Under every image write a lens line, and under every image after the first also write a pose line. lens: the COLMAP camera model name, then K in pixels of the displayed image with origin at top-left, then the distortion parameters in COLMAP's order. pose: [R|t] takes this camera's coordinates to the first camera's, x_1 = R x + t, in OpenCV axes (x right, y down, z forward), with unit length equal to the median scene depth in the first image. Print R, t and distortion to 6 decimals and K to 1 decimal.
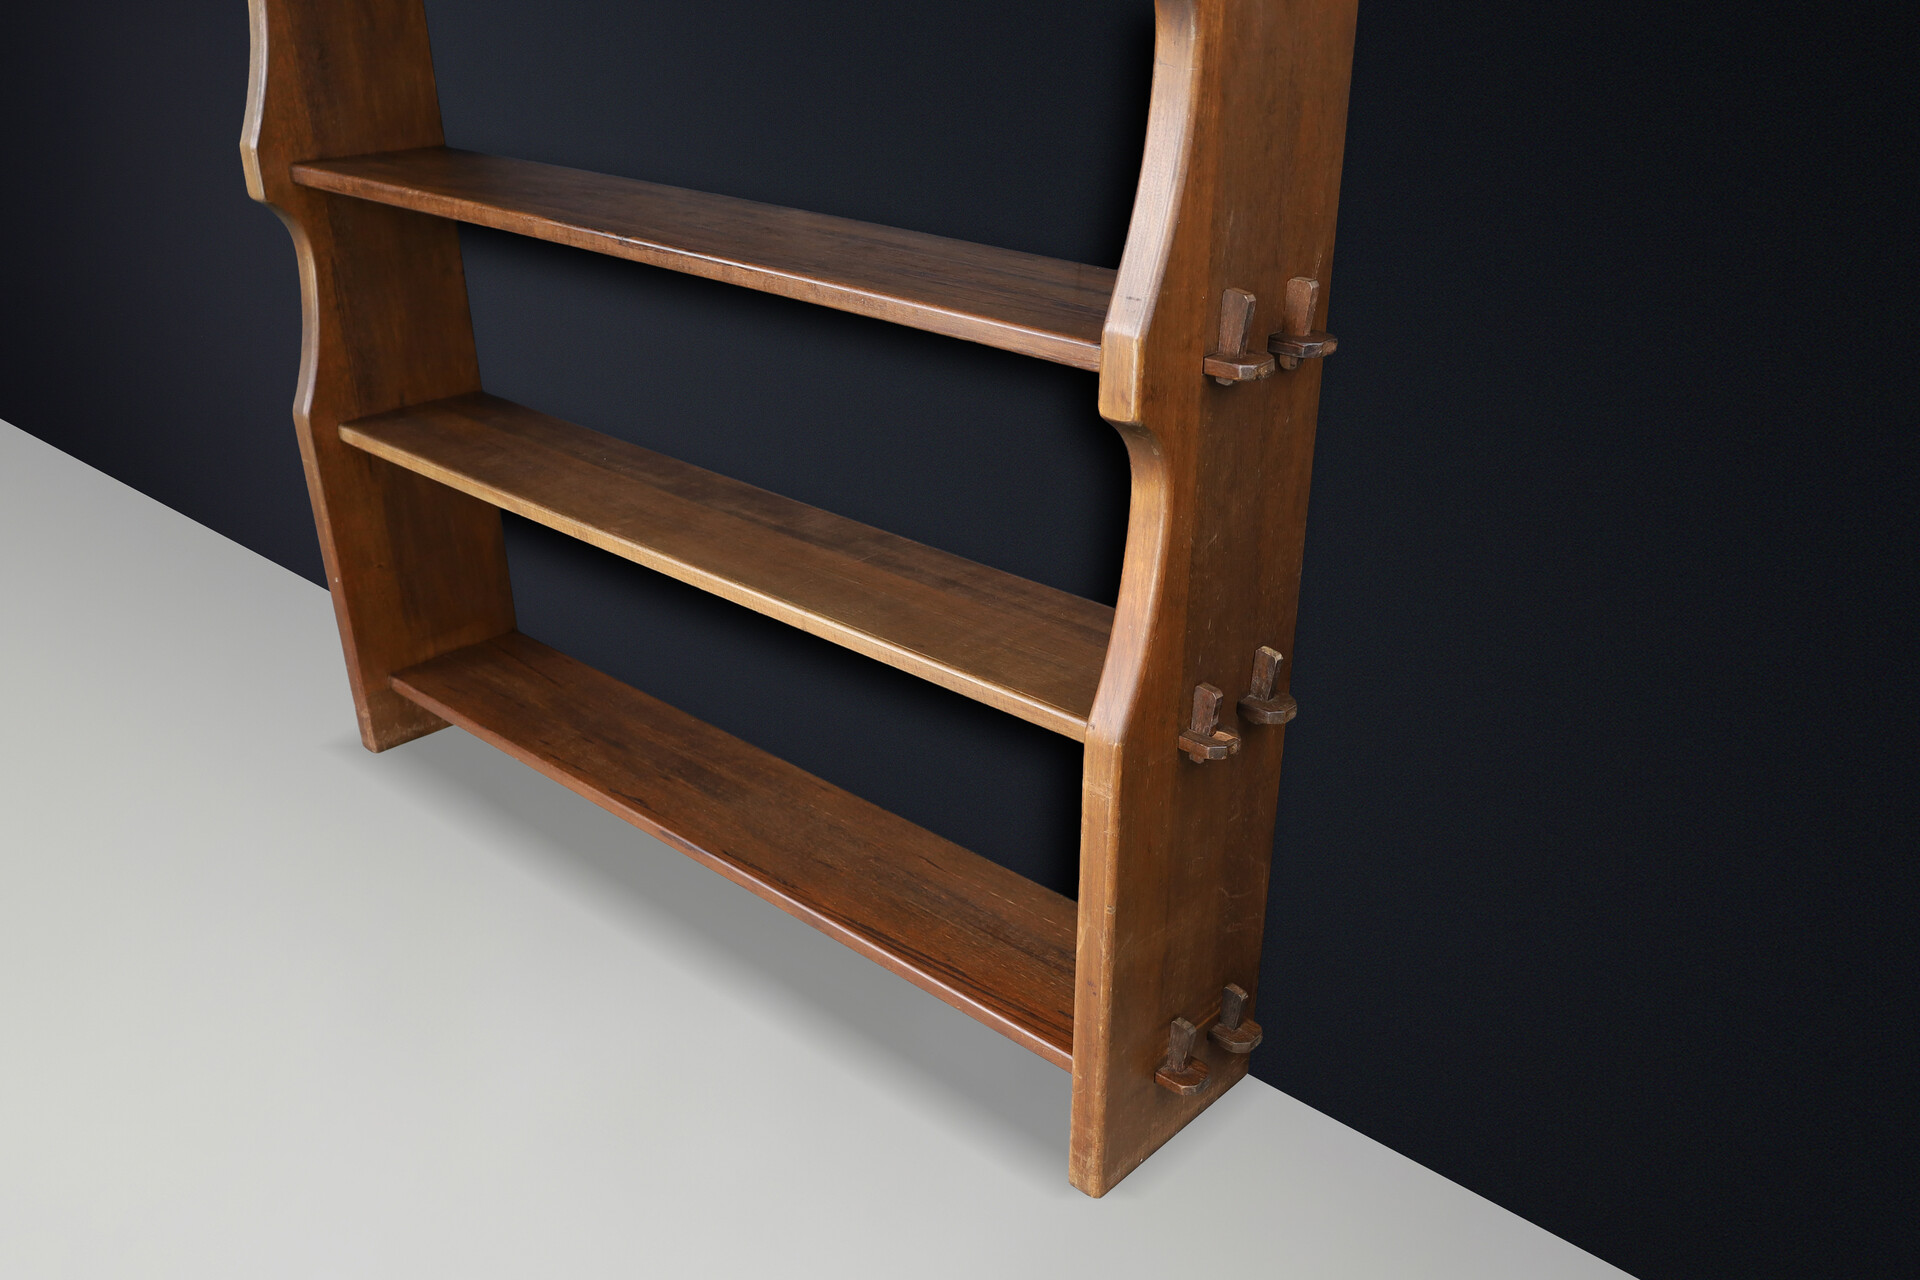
lens RADIAL K [[1640.2, 0, 983.1], [0, 1640.2, 773.7], [0, 0, 1]] dist [-0.005923, 0.015801]
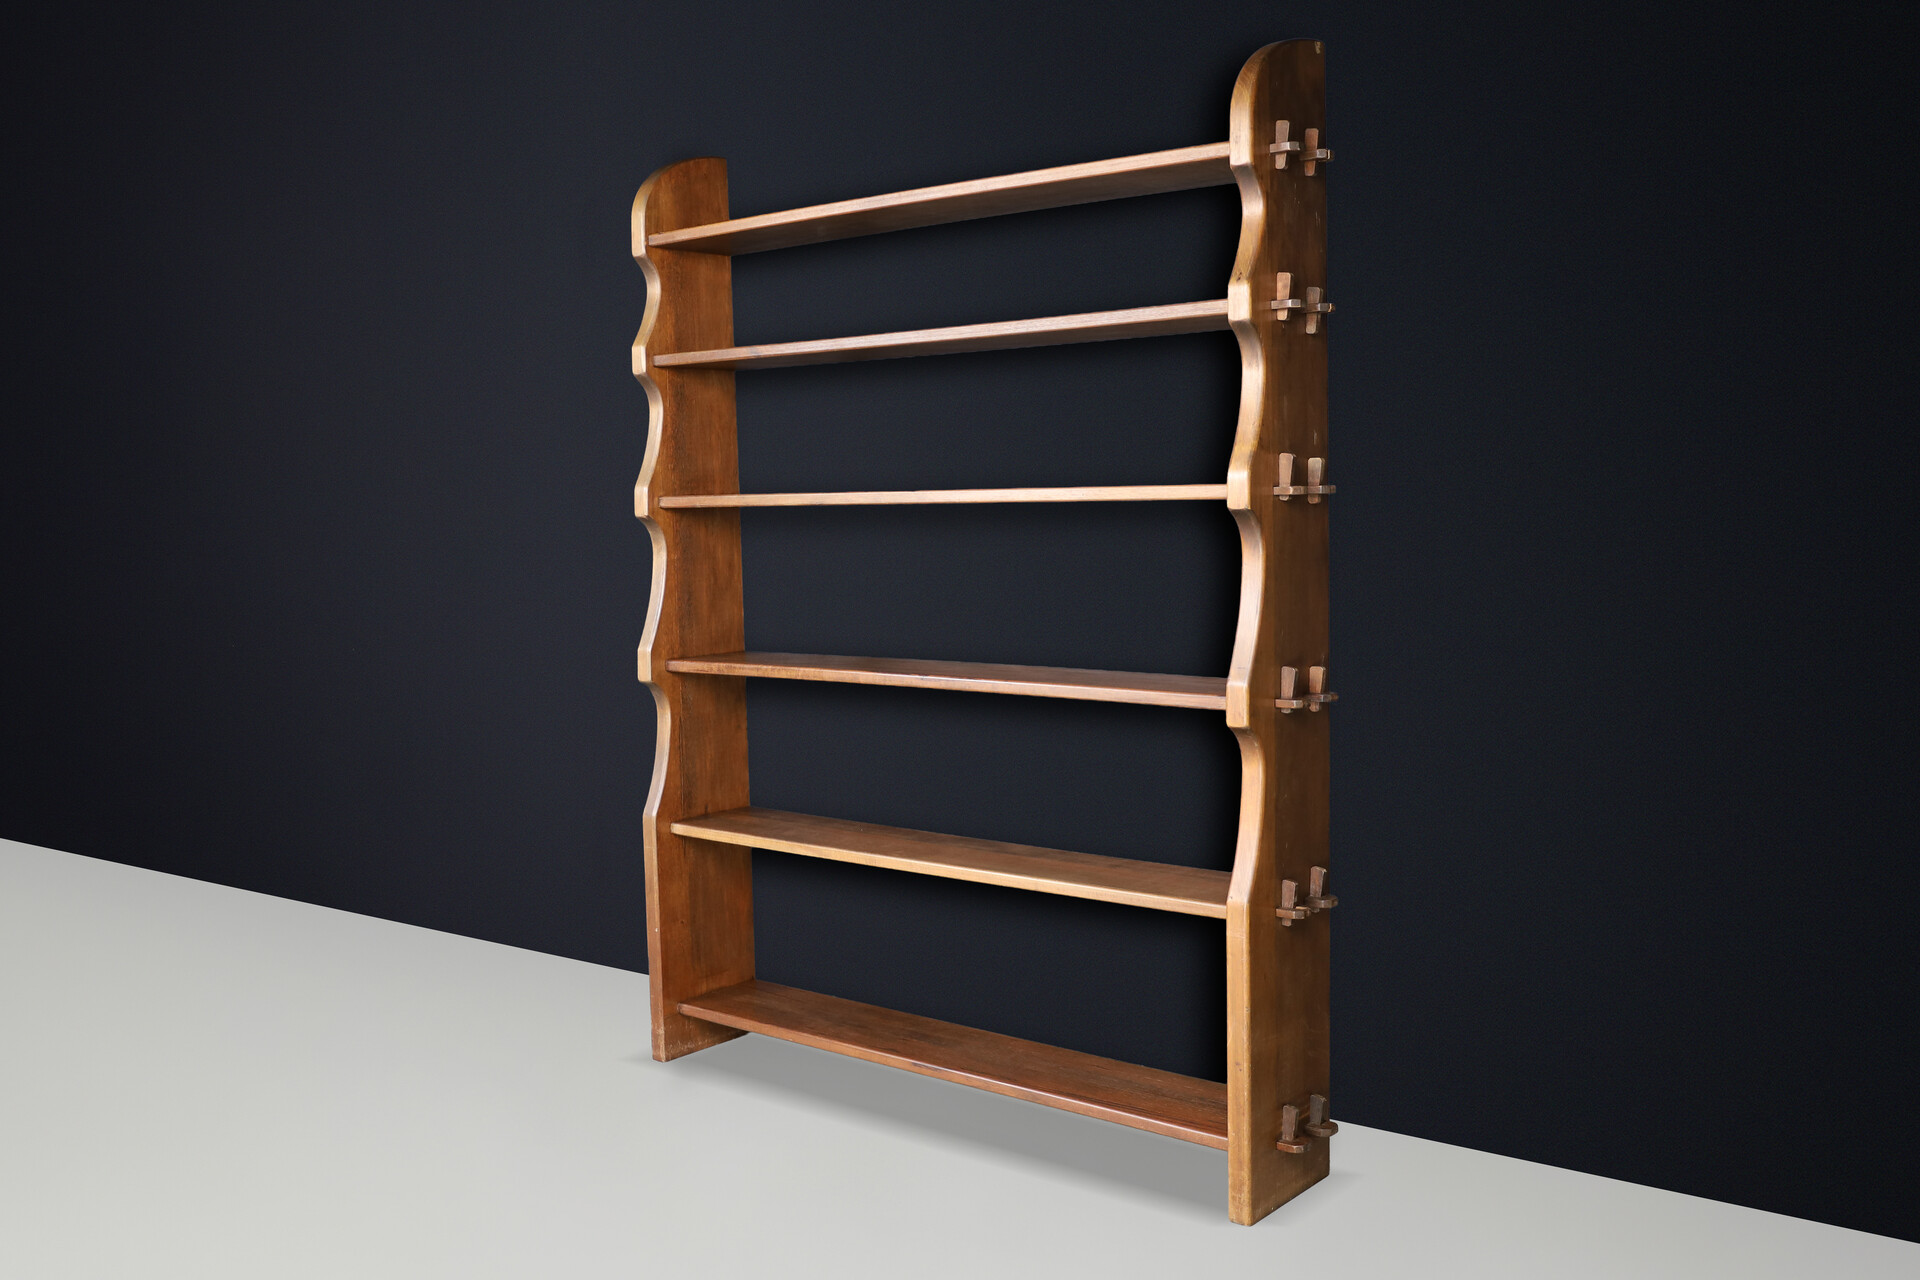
lens RADIAL K [[1769.7, 0, 962.3], [0, 1769.7, 656.9], [0, 0, 1]] dist [0.001926, 0.000000]
pose [[0.998530, -0.030392, 0.044875, -0.271031], [0.045695, 0.917323, -0.395512, 0.424860], [-0.029145, 0.396981, 0.917364, -0.788780]]
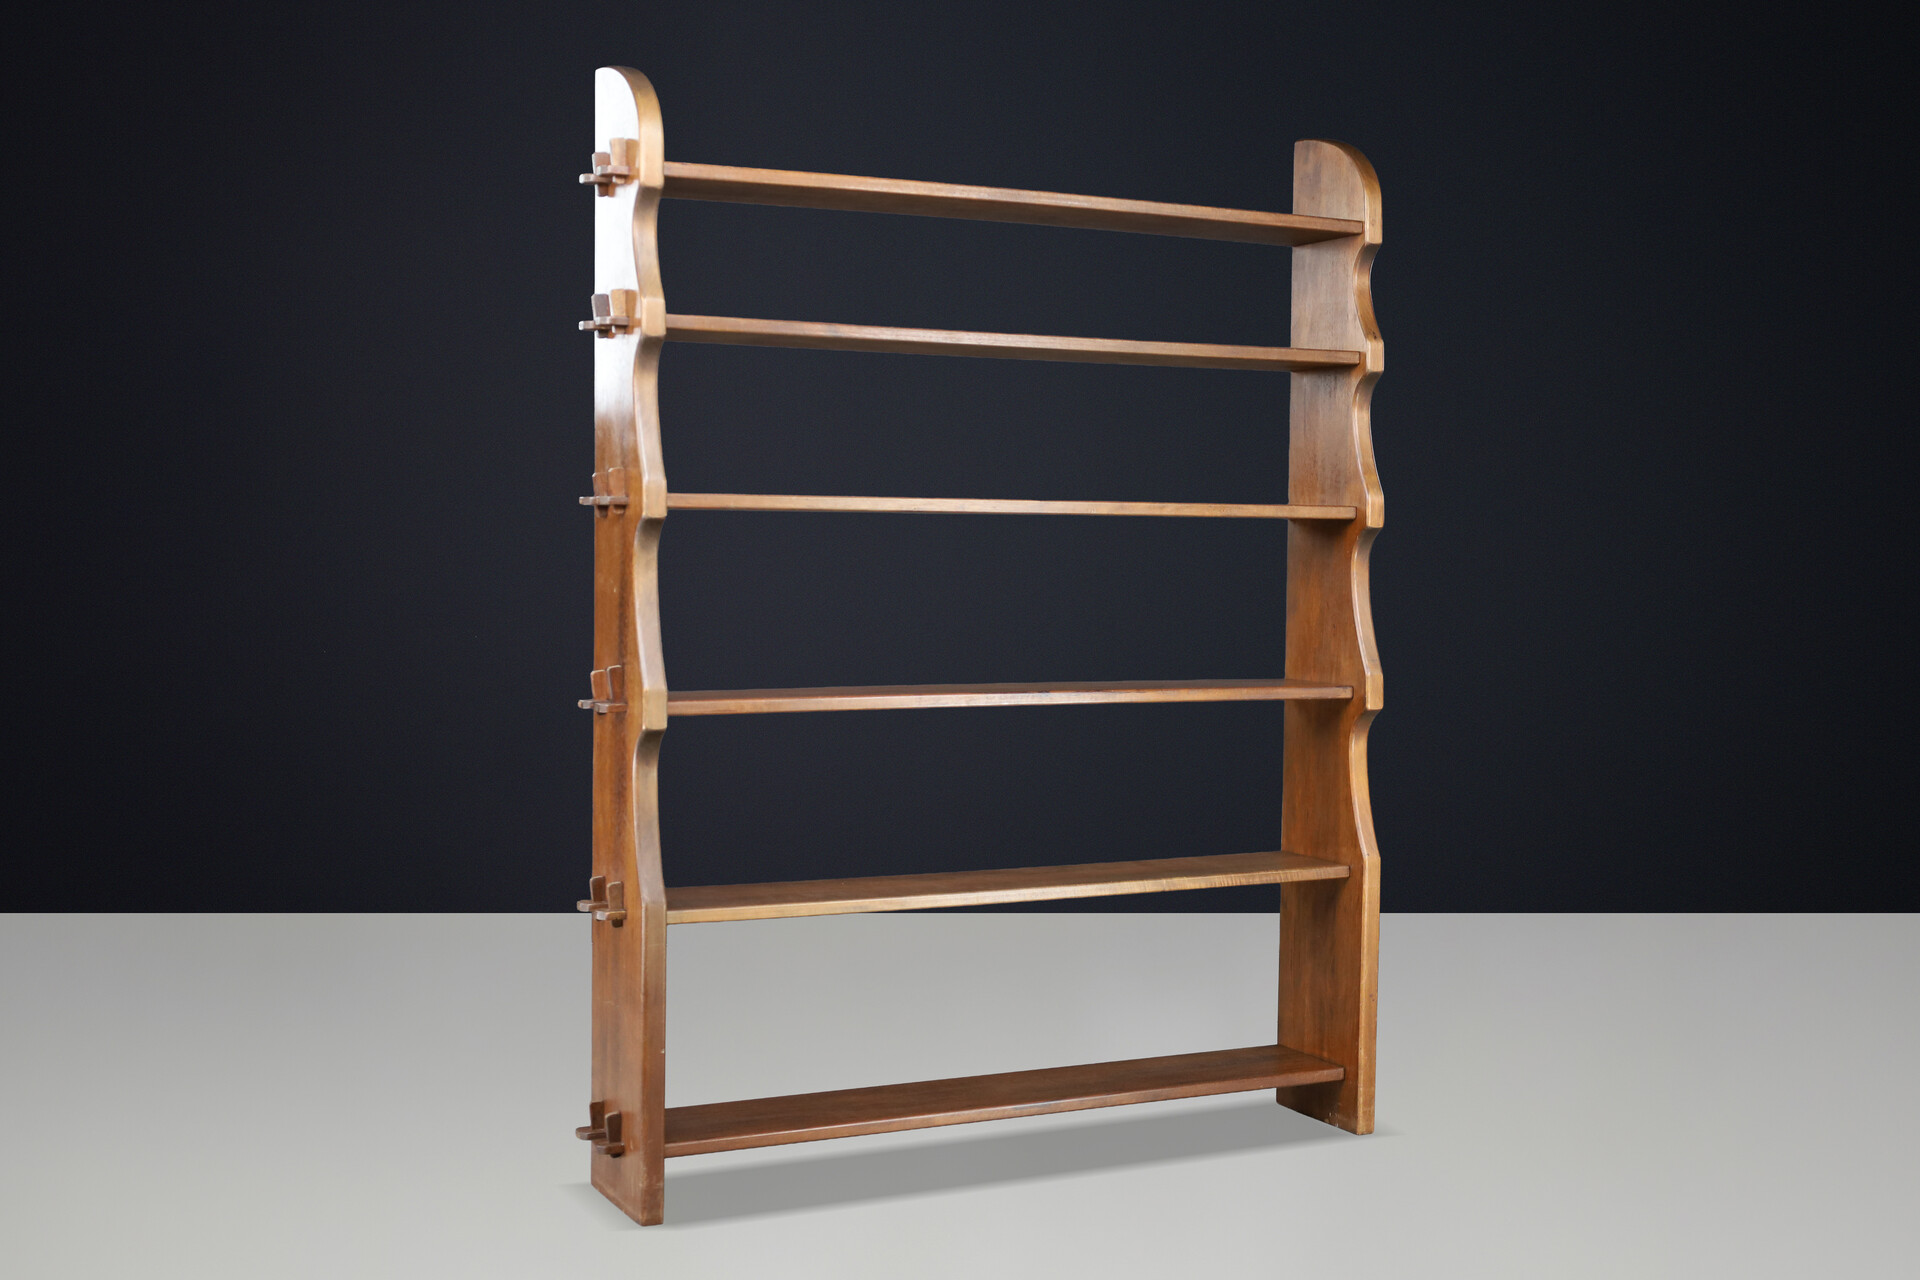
lens RADIAL K [[2268.7, 0, 962.3], [0, 2268.7, 636.8], [0, 0, 1]] dist [-0.000126, 0.000000]
pose [[0.388195, -0.053702, 0.920011, -2.492697], [0.428632, 0.894271, -0.128660, -0.113957], [-0.815831, 0.444291, 0.370170, 0.172222]]
